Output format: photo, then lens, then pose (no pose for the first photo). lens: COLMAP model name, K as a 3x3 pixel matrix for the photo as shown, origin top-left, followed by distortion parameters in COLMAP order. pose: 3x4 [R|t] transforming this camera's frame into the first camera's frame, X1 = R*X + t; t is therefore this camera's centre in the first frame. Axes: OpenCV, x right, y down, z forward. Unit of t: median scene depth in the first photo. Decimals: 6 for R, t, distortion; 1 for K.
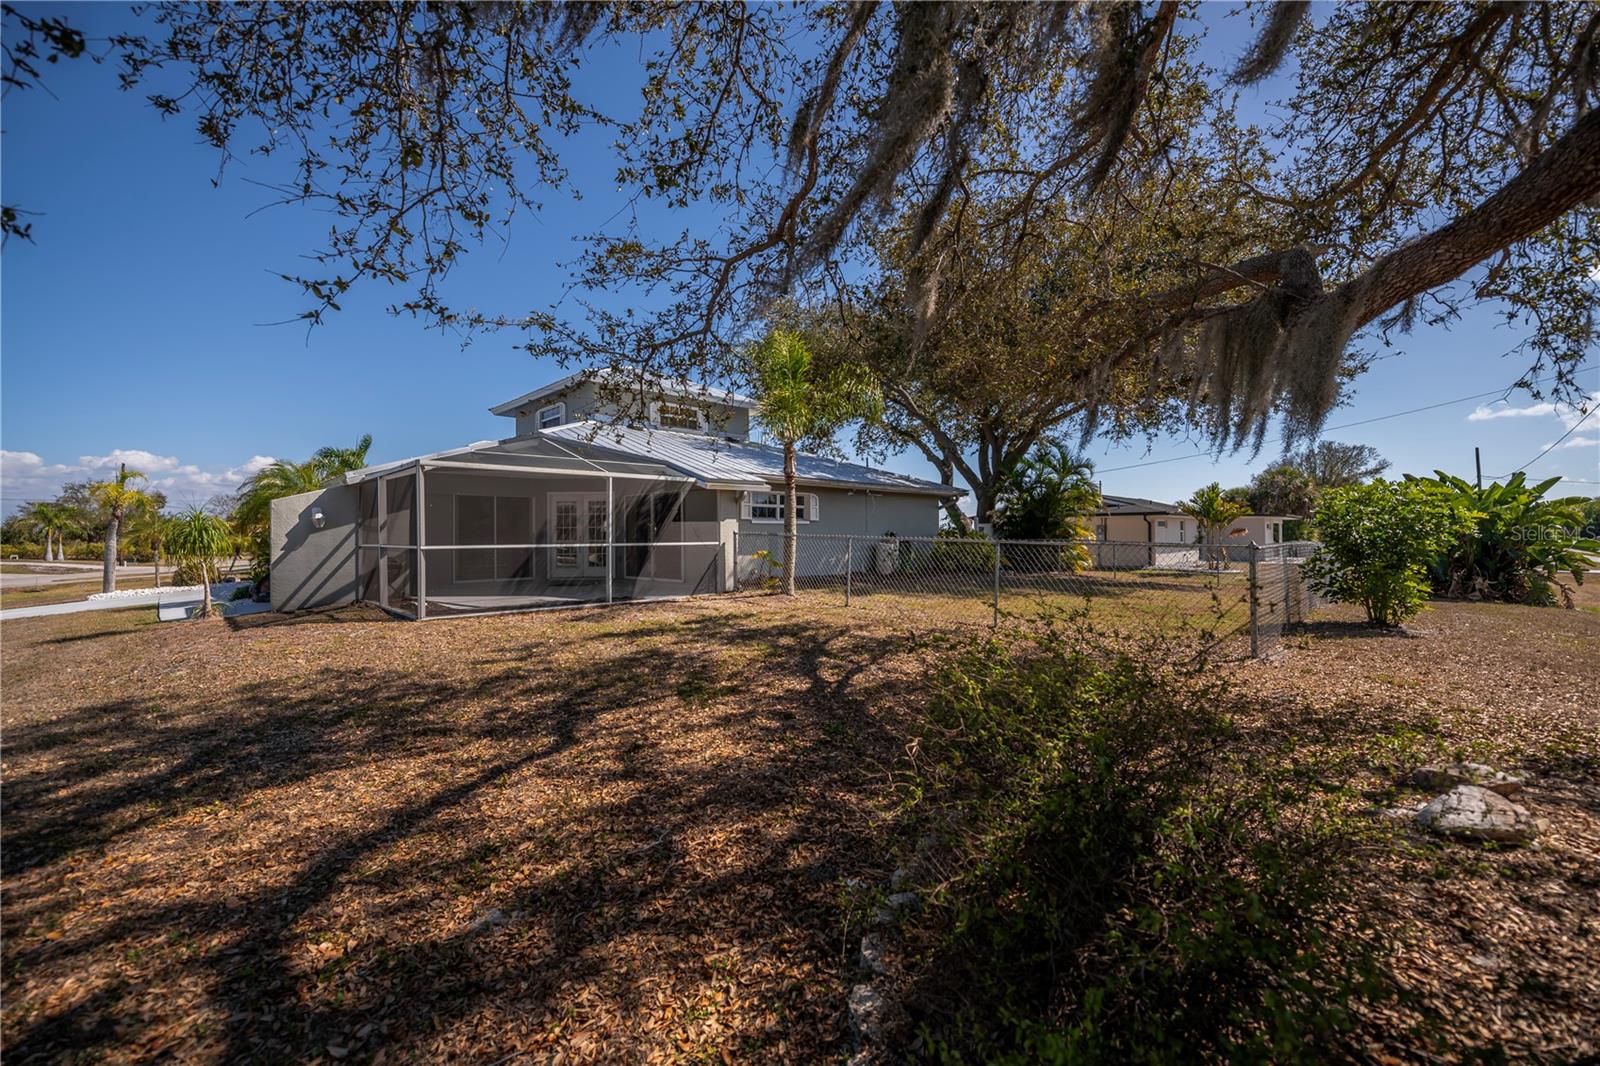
lens RADIAL K [[635.6, 0, 800.0], [0, 635.6, 533.0], [0, 0, 1]] dist [-0.003496, -0.000309]
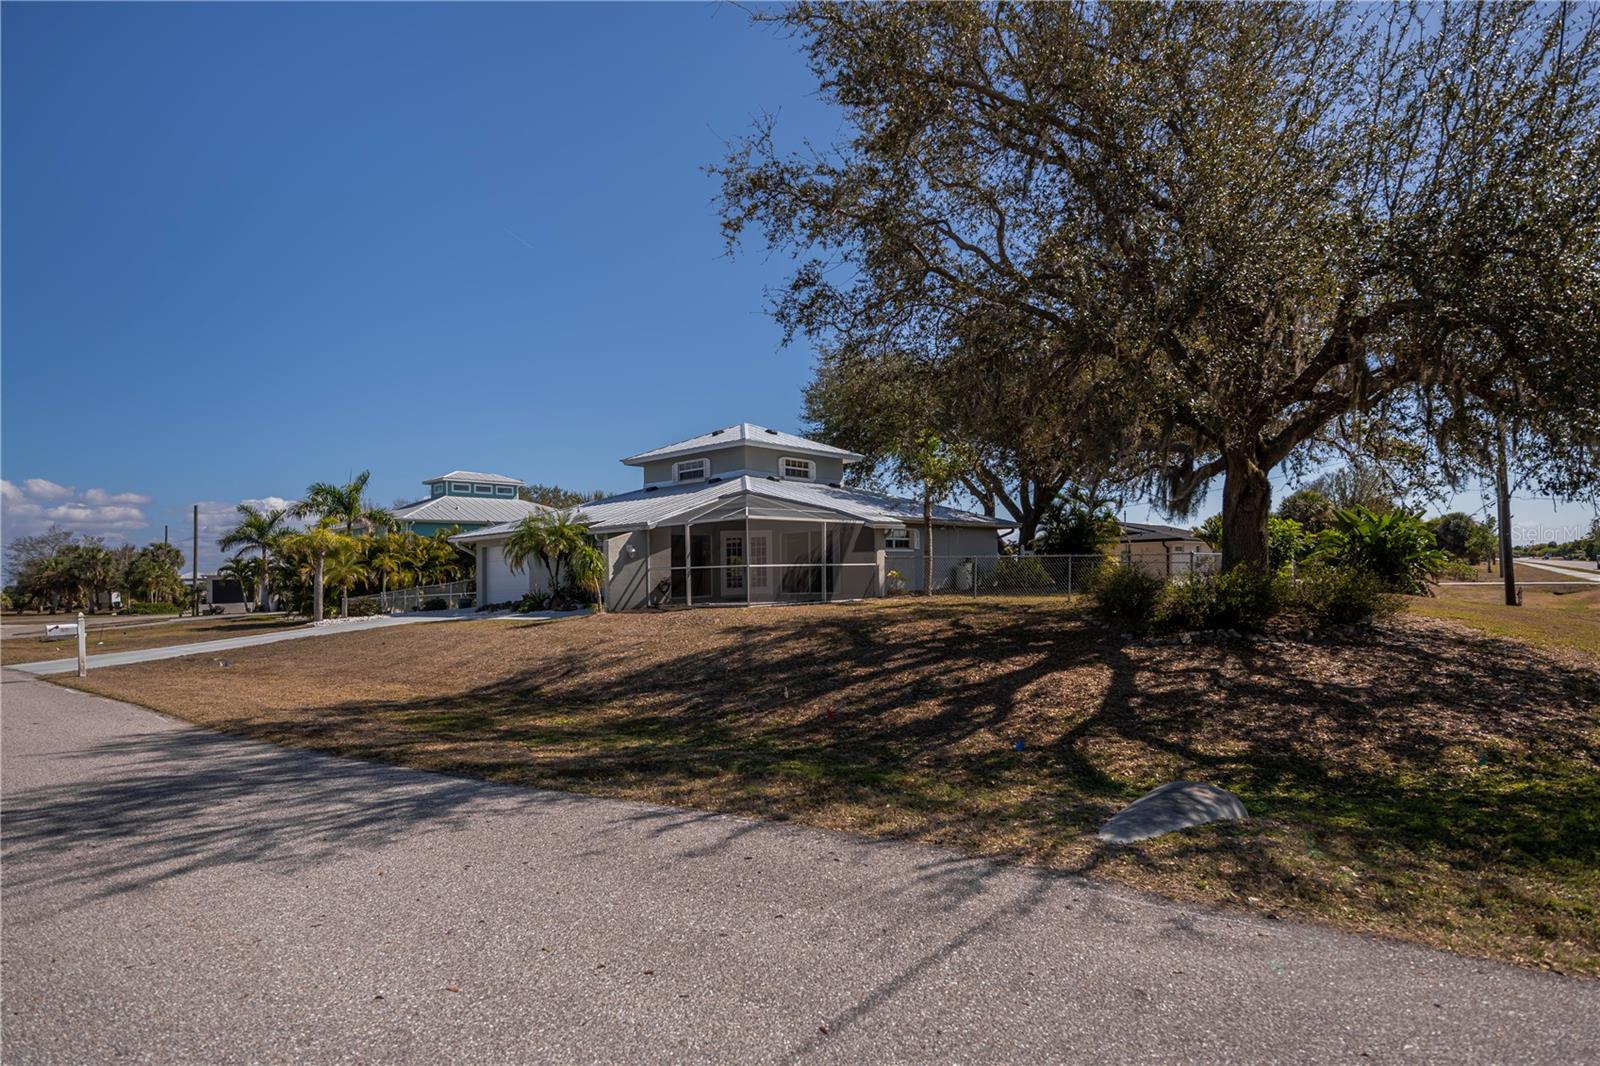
lens RADIAL K [[907.1, 0, 800.0], [0, 907.1, 533.0], [0, 0, 1]] dist [-0.000142, 0.000149]
pose [[0.994836, -0.016992, 0.100065, -0.289030], [0.021685, 0.998706, -0.045998, 0.020261], [-0.099154, 0.047930, 0.993917, -0.602791]]
